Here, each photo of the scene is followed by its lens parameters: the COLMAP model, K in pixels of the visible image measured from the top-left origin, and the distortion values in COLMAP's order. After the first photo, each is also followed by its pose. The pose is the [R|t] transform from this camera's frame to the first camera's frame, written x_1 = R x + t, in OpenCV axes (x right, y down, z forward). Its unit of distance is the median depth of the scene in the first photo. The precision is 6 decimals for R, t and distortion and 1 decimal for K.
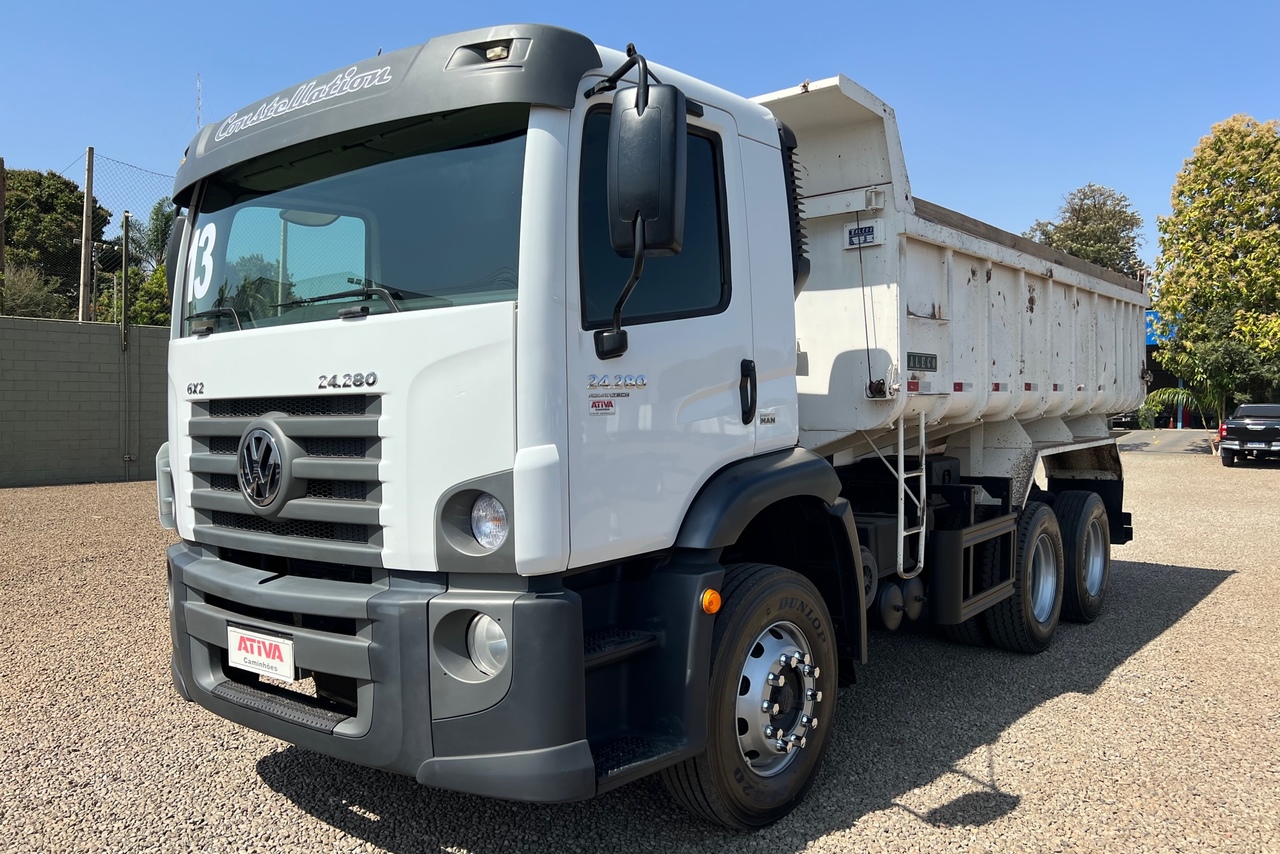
lens RADIAL K [[982.3, 0, 640.0], [0, 982.3, 427.0], [0, 0, 1]] dist [0.116697, -0.342676]
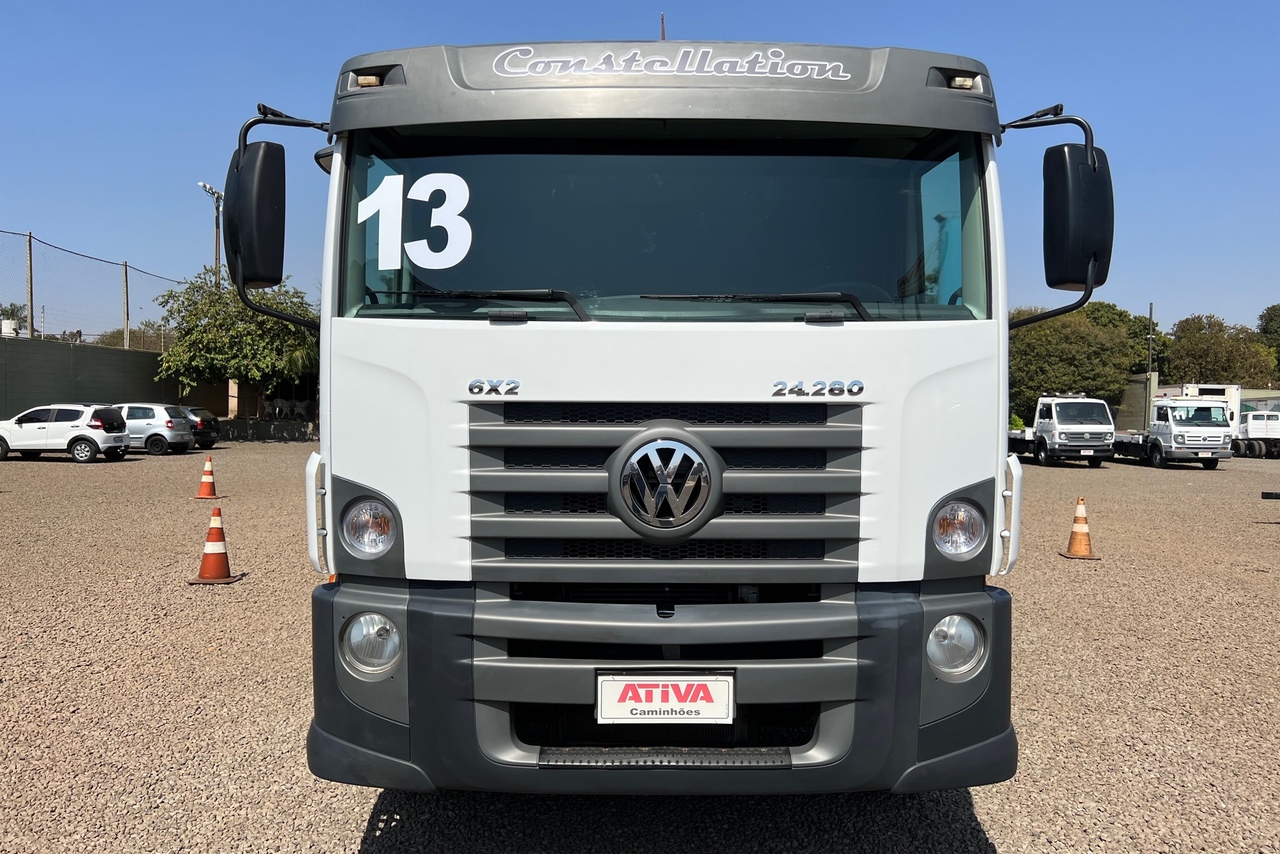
lens RADIAL K [[982.3, 0, 640.0], [0, 982.3, 427.0], [0, 0, 1]] dist [0.116697, -0.342676]
pose [[0.777722, 0.003057, 0.628601, -0.990754], [-0.004202, 0.999991, 0.000336, -0.009140], [-0.628594, -0.002903, 0.777728, 0.363361]]
